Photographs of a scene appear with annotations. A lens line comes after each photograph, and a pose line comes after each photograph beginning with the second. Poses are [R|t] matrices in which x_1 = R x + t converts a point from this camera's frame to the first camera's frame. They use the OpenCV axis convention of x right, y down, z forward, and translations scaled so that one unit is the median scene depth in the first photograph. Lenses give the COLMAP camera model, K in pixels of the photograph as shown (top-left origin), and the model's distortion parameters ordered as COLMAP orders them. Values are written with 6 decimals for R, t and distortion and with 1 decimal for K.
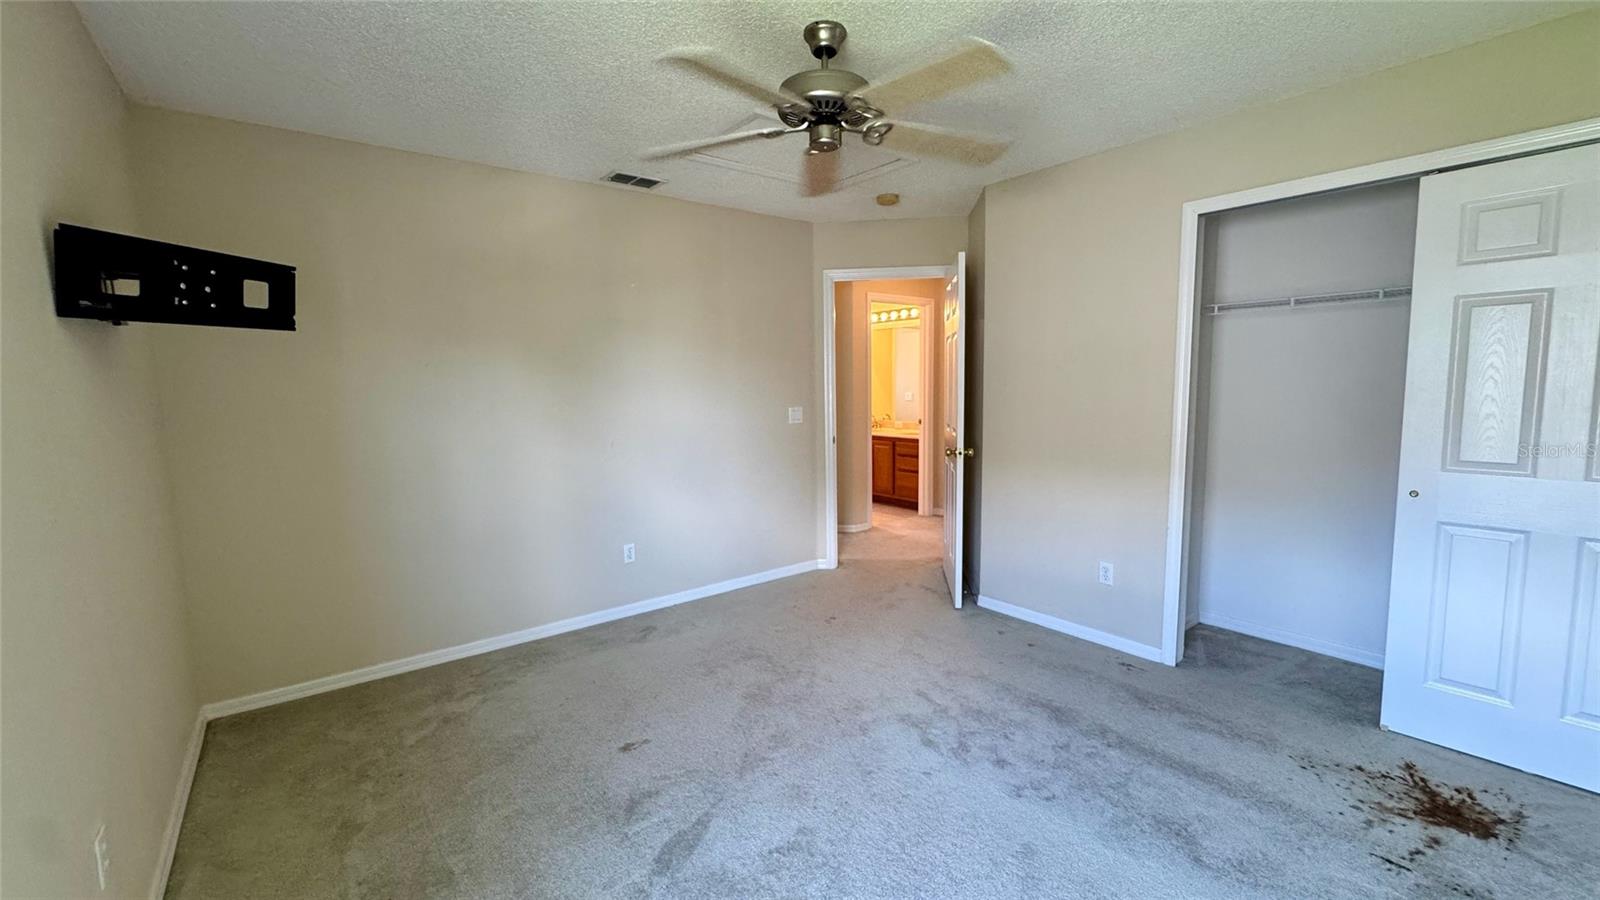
lens RADIAL K [[635.2, 0, 800.7], [0, 635.2, 449.3], [0, 0, 1]] dist [0.000318, 0.000110]
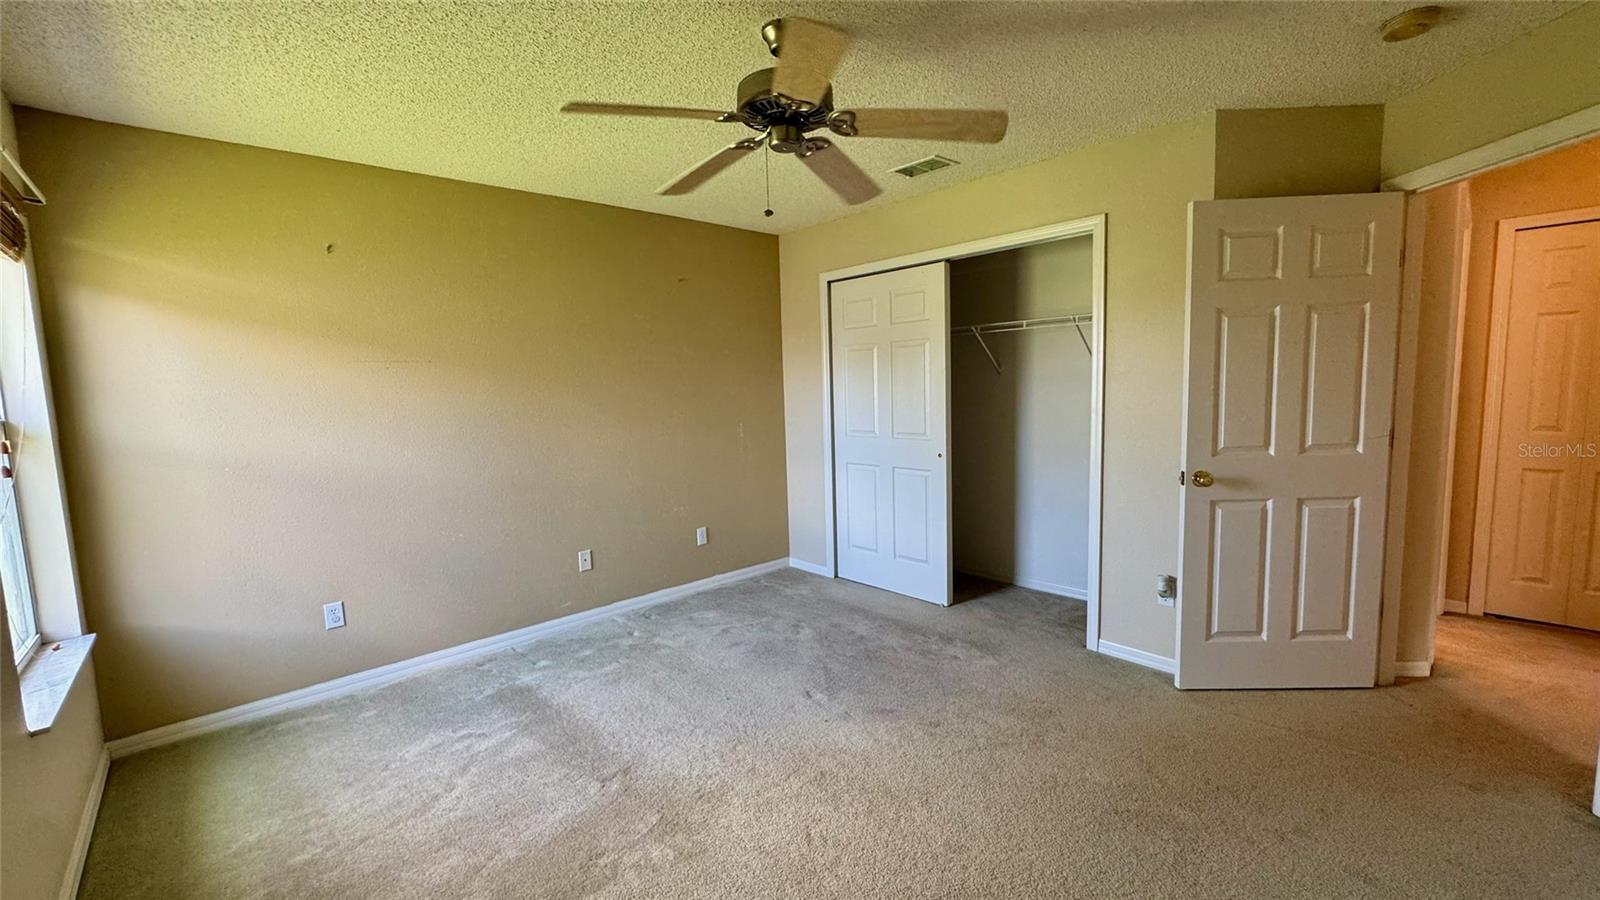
lens RADIAL K [[635.2, 0, 801.2], [0, 635.2, 448.9], [0, 0, 1]] dist [0.000318, 0.000110]
pose [[0.996597, -0.021082, 0.079690, 0.218772], [0.021862, 0.999721, -0.008931, 0.026941], [-0.079480, 0.010643, 0.996780, -0.273764]]
